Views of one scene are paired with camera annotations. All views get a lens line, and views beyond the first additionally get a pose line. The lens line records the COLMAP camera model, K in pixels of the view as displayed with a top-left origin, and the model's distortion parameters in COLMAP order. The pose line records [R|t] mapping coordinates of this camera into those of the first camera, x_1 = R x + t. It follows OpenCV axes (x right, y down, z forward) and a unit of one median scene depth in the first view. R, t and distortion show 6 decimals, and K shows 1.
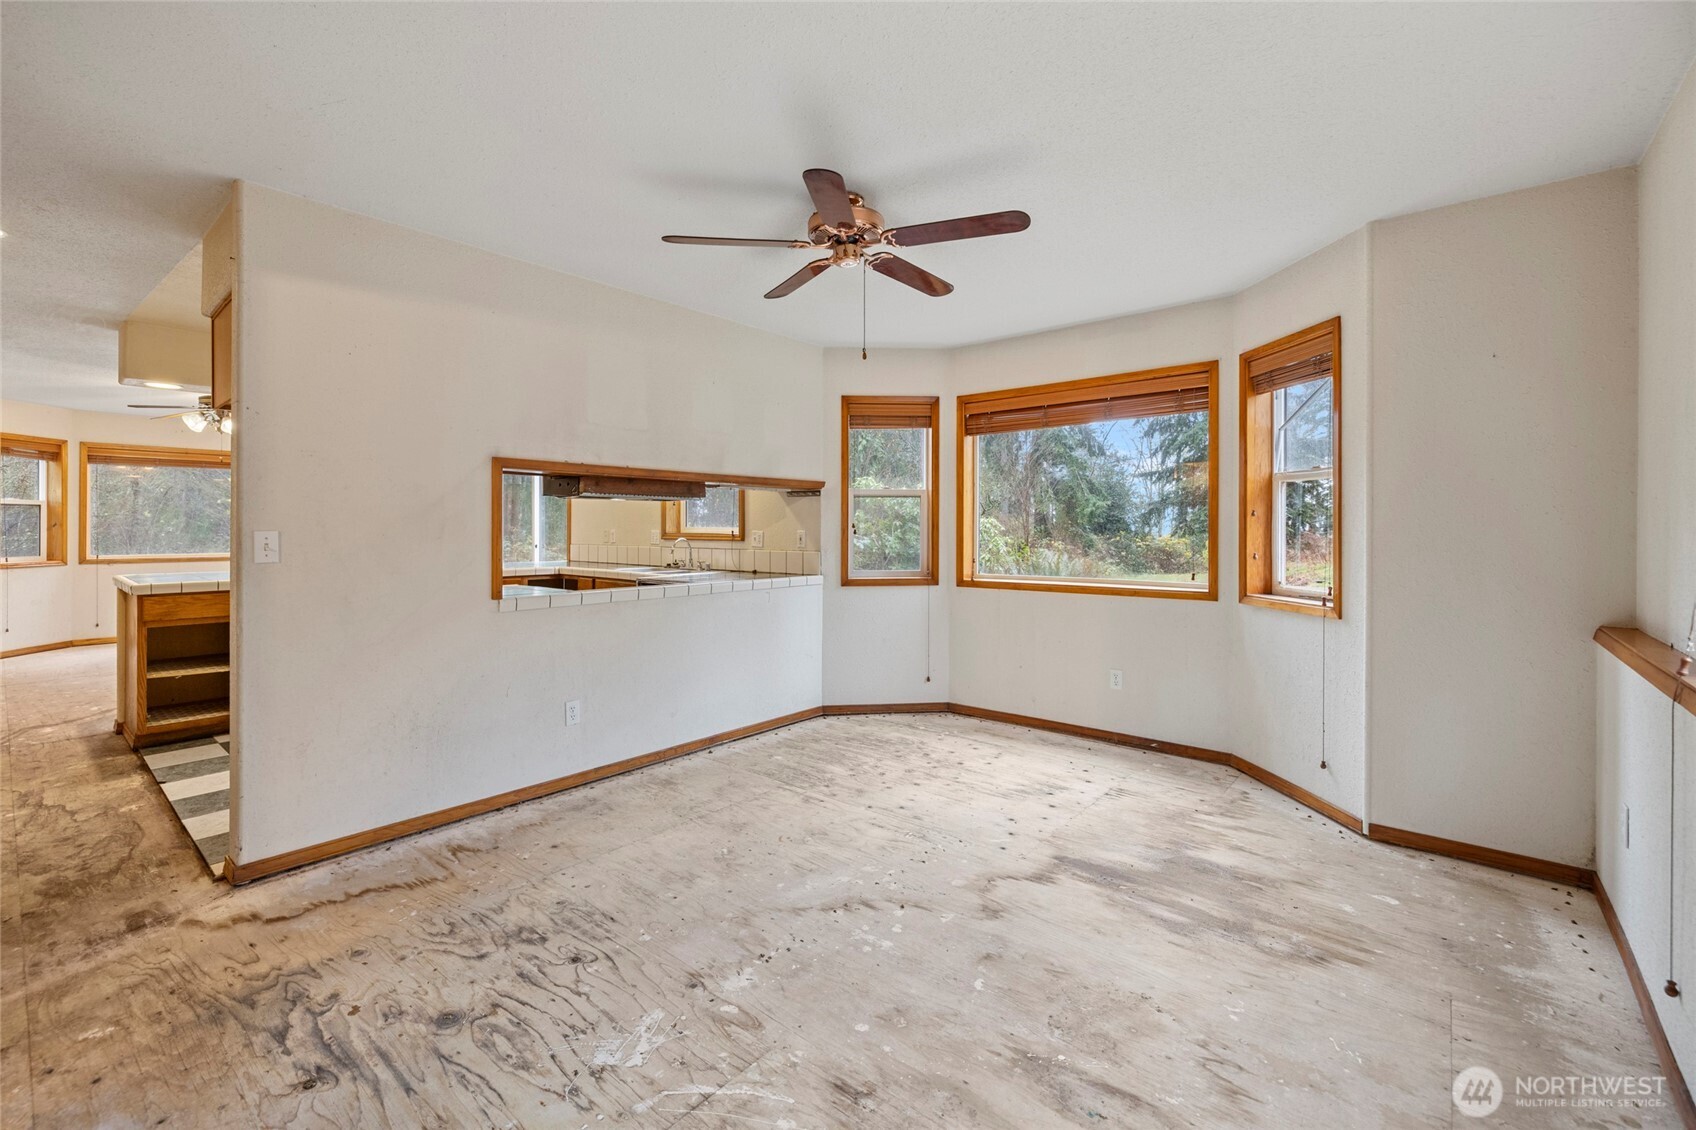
lens RADIAL K [[709.6, 0, 829.4], [0, 709.6, 534.5], [0, 0, 1]] dist [-0.000144, -0.000631]
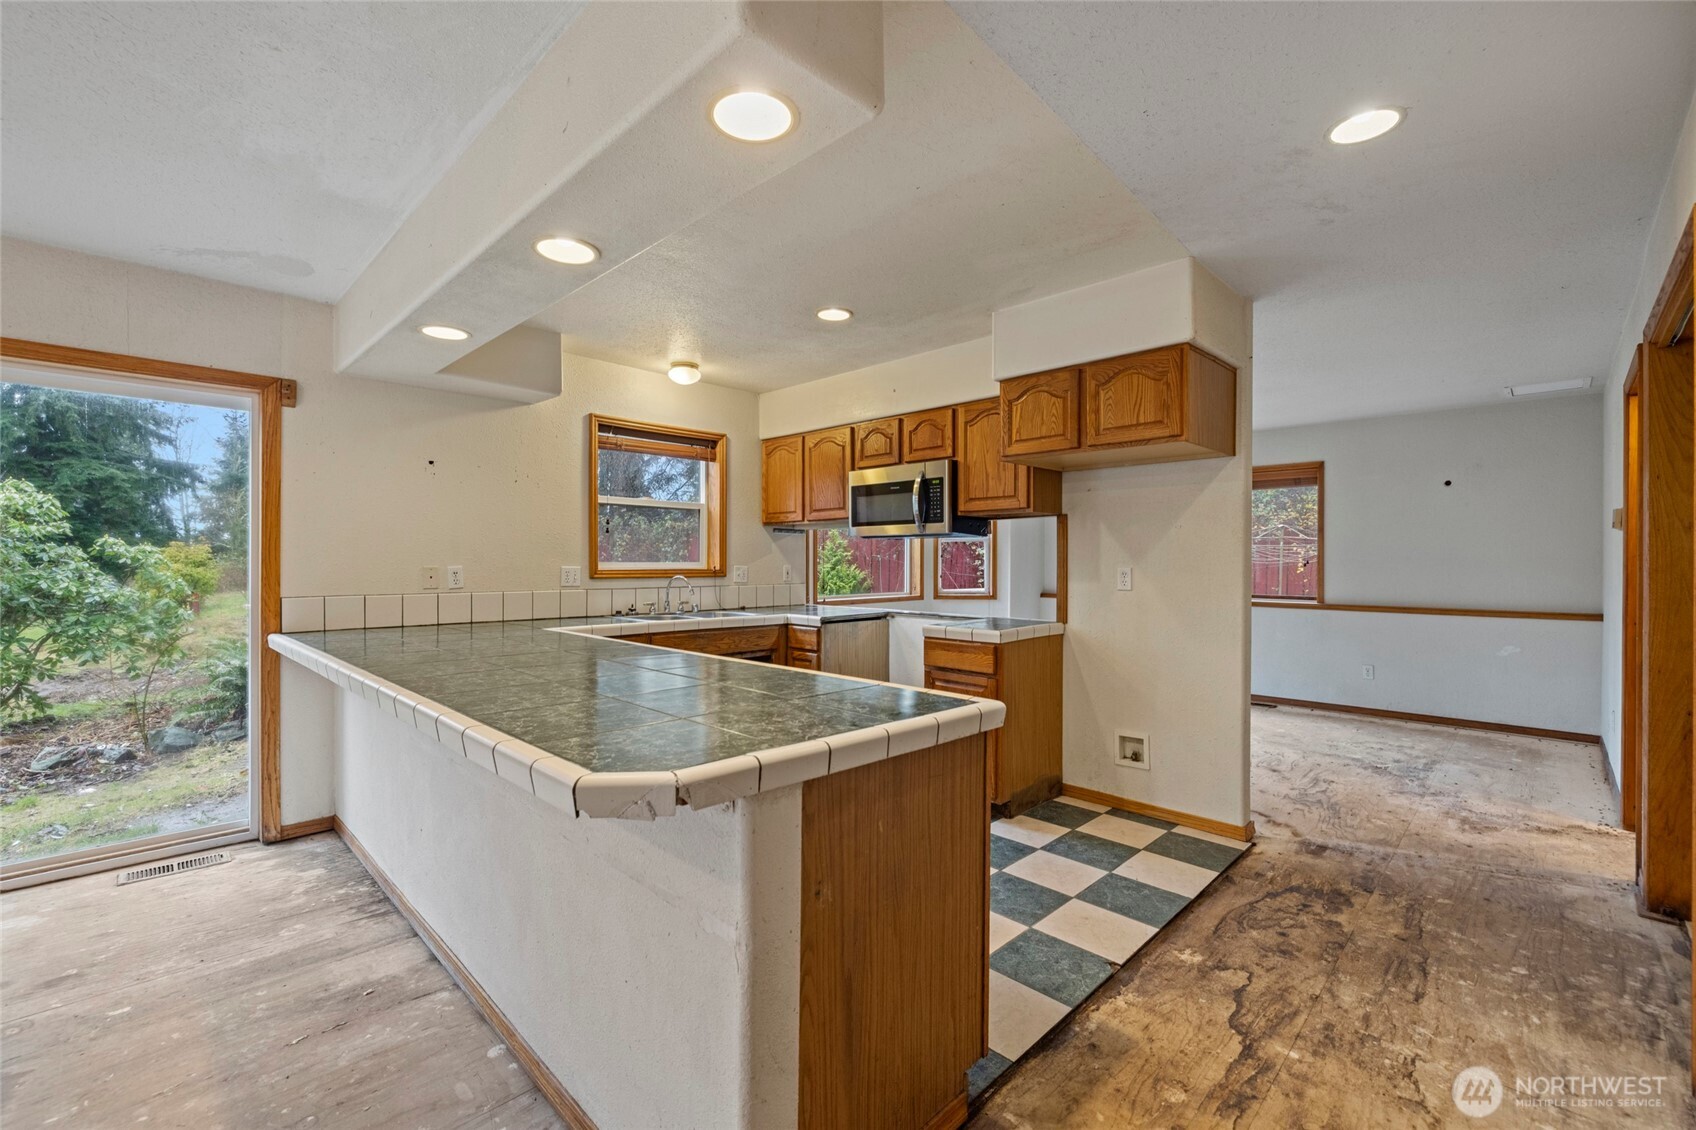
lens RADIAL K [[709.6, 0, 824.1], [0, 709.6, 567.7], [0, 0, 1]] dist [-0.000144, -0.000631]
pose [[0.091393, -0.008946, 0.995775, -2.160715], [0.004412, 0.999953, 0.008578, -0.021588], [-0.995805, 0.003610, 0.091428, 1.621842]]
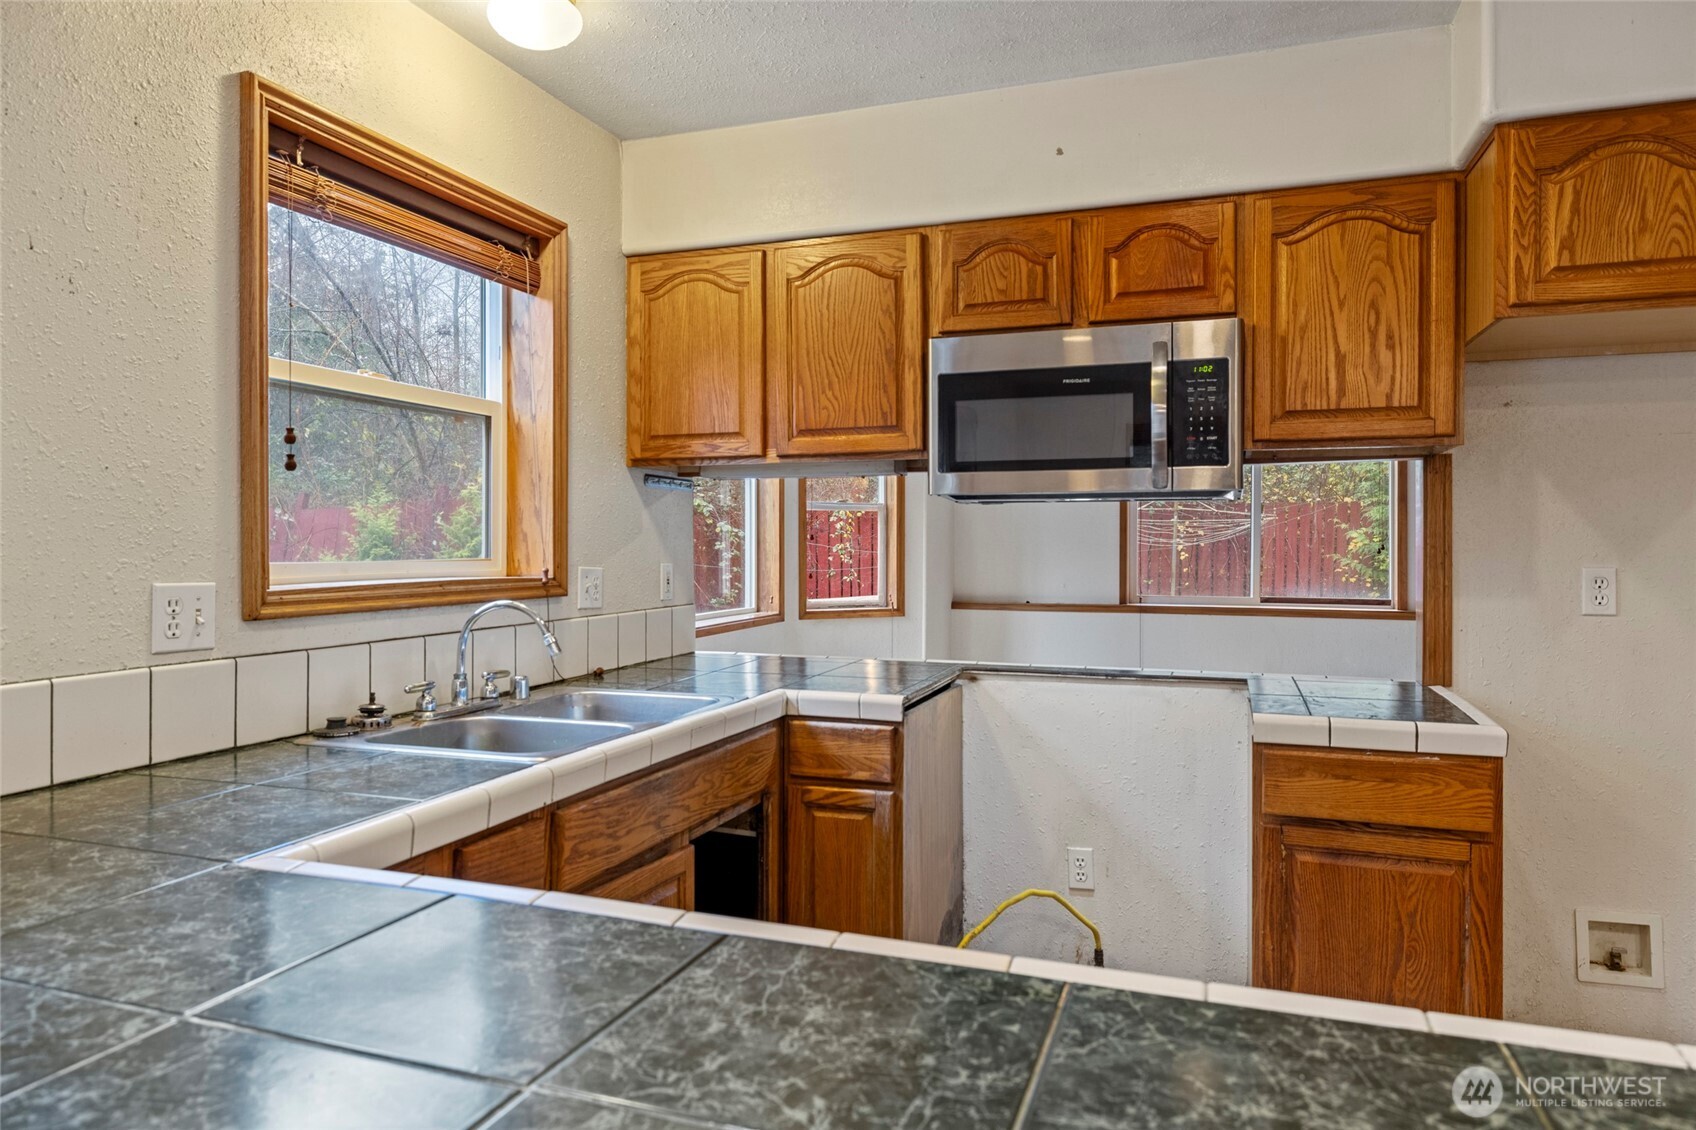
lens RADIAL K [[1075.3, 0, 822.4], [0, 1075.3, 543.1], [0, 0, 1]] dist [0.004461, 0.000314]
pose [[-0.343310, -0.002022, 0.939220, -1.405547], [0.006177, 0.999971, 0.004410, -0.039833], [-0.939202, 0.007316, -0.343288, 2.201790]]
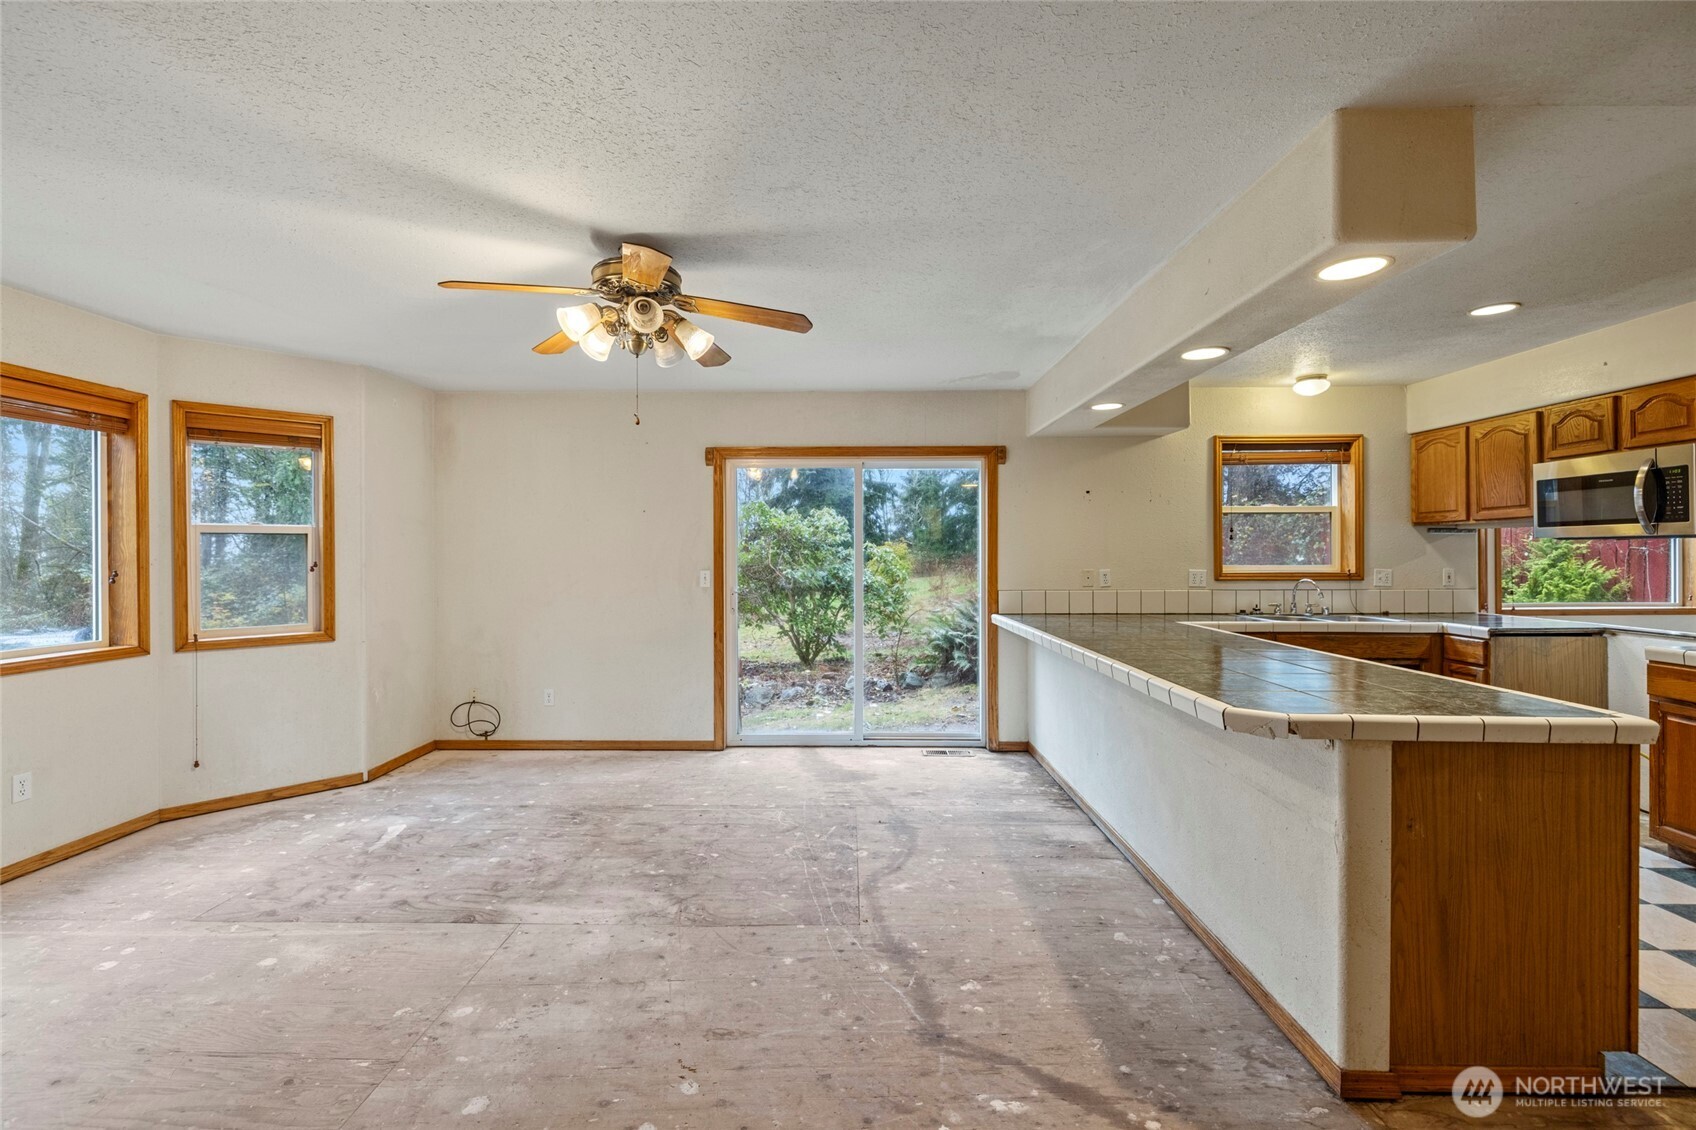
lens RADIAL K [[709.6, 0, 839.9], [0, 709.6, 551.4], [0, 0, 1]] dist [-0.000144, -0.000631]
pose [[0.773853, -0.002302, 0.633361, -2.534052], [0.009048, 0.999932, -0.007421, -0.056850], [-0.633300, 0.011473, 0.773821, 1.486420]]
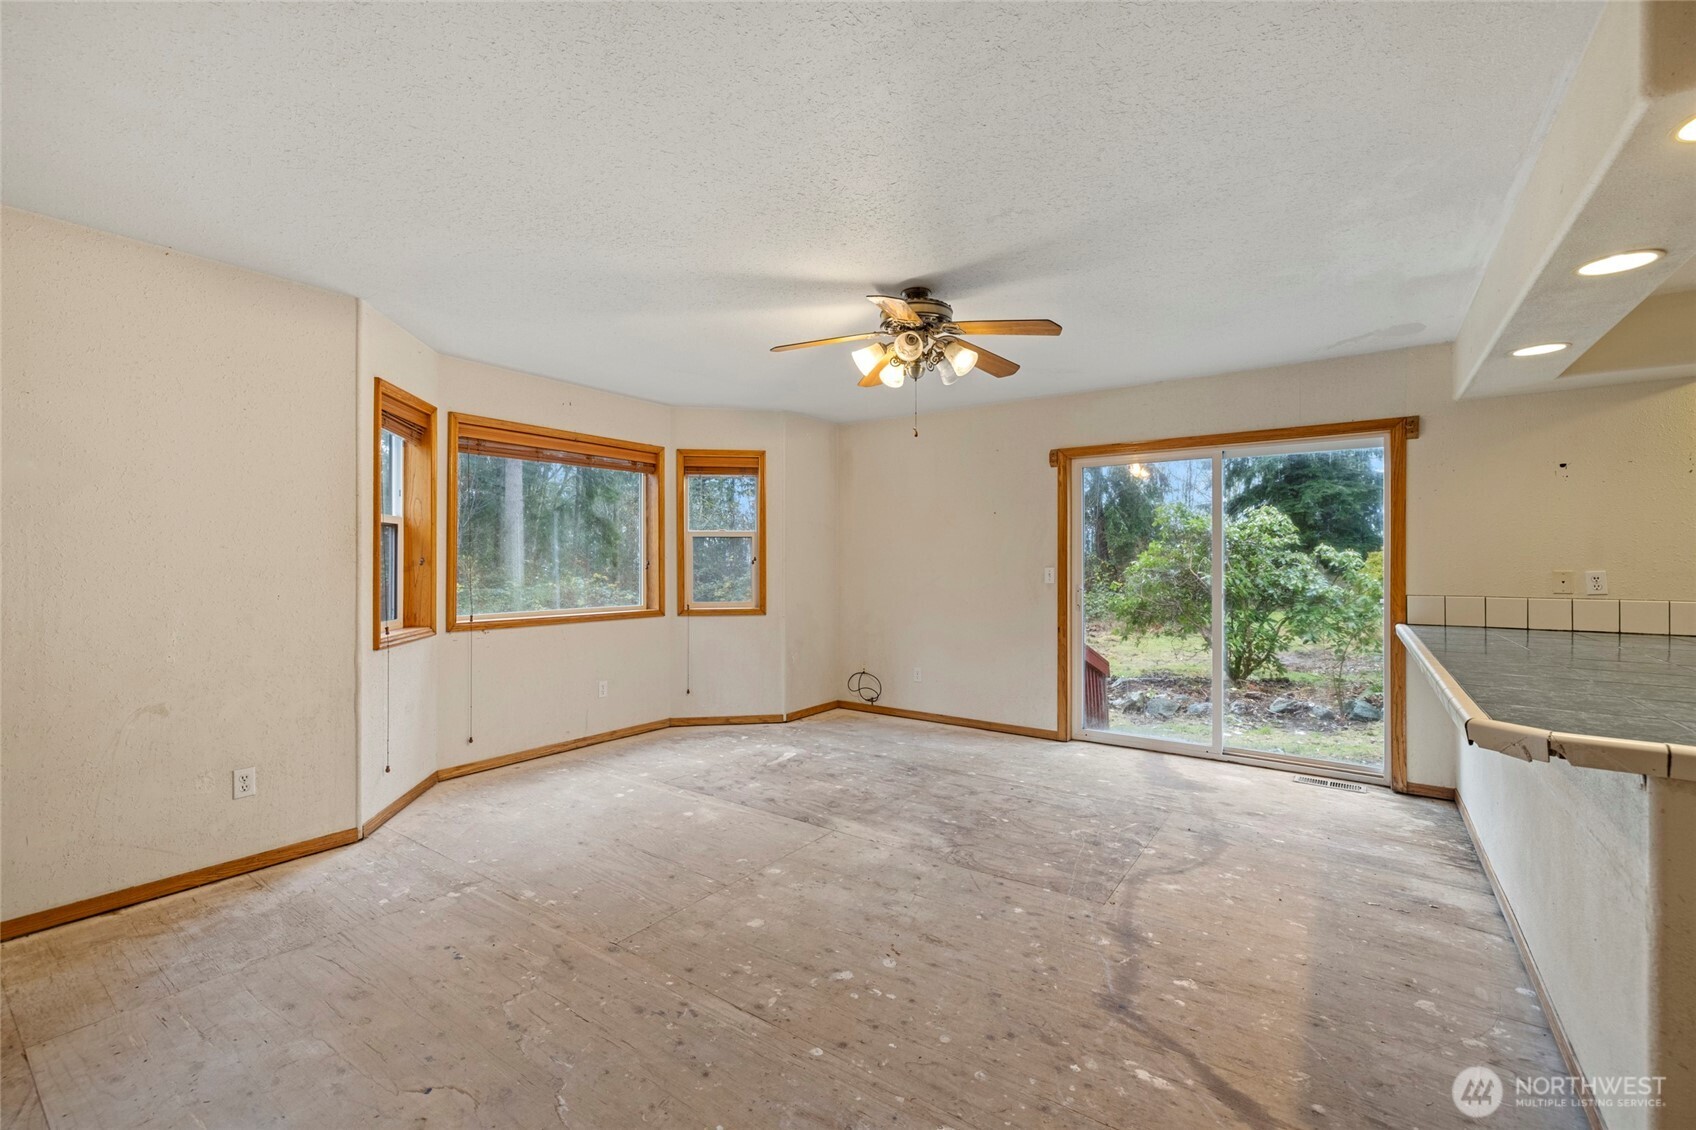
lens RADIAL K [[709.6, 0, 845.9], [0, 709.6, 554.9], [0, 0, 1]] dist [-0.000144, -0.000631]
pose [[0.996914, -0.000292, 0.078500, -2.333594], [0.001651, 0.999850, -0.017253, -0.024791], [-0.078484, 0.017330, 0.996765, 1.253229]]
